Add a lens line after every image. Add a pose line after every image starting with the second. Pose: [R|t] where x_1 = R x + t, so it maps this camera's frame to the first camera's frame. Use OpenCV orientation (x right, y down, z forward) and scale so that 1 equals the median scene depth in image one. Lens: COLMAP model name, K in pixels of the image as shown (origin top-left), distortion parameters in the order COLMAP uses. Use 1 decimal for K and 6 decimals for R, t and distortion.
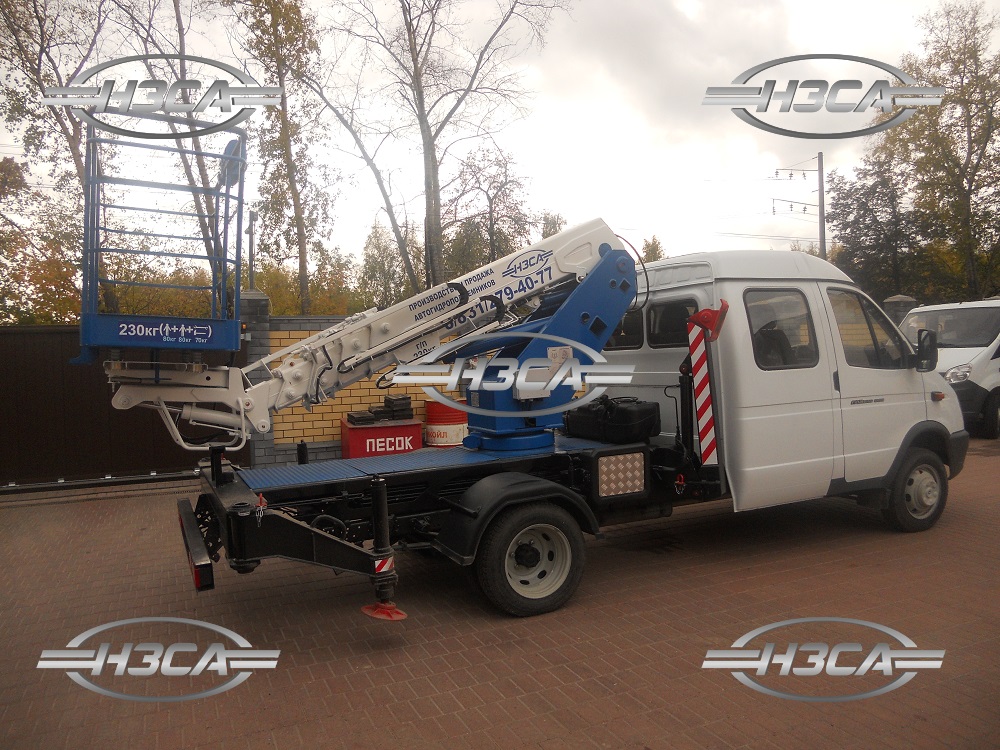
lens RADIAL K [[769.5, 0, 500.0], [0, 769.5, 375.0], [0, 0, 1]] dist [-0.055877, -0.003489]
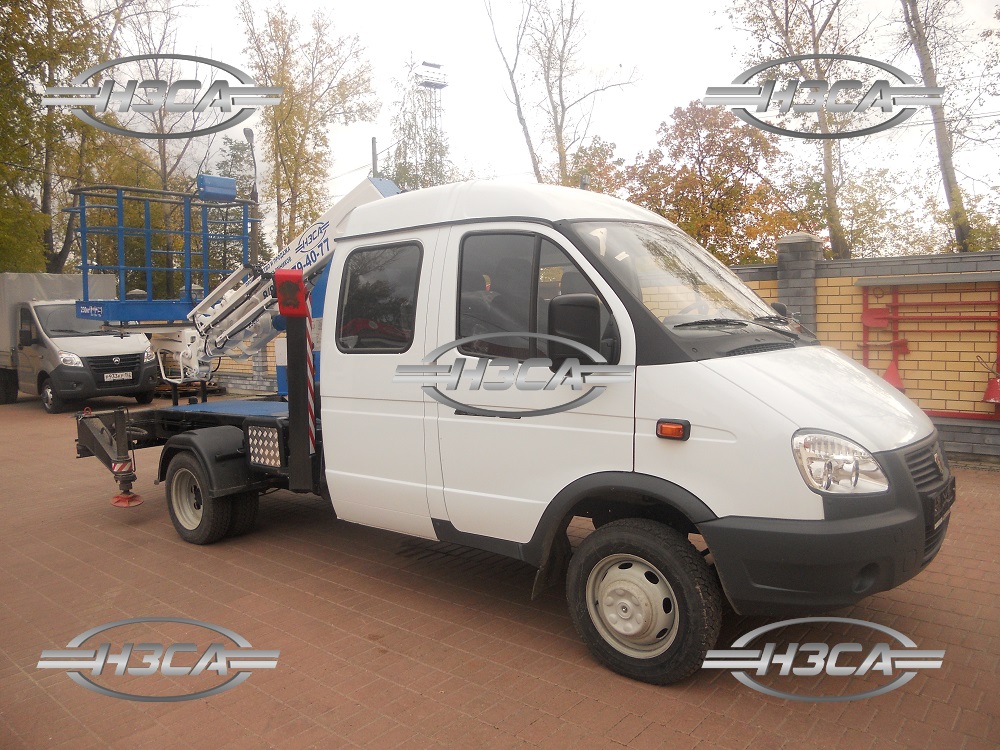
lens RADIAL K [[769.5, 0, 500.0], [0, 769.5, 375.0], [0, 0, 1]] dist [-0.055877, -0.003489]
pose [[0.416765, 0.088080, -0.904737, 1.088126], [-0.010007, 0.995679, 0.092324, -0.056479], [0.908959, -0.029424, 0.415845, 0.778699]]
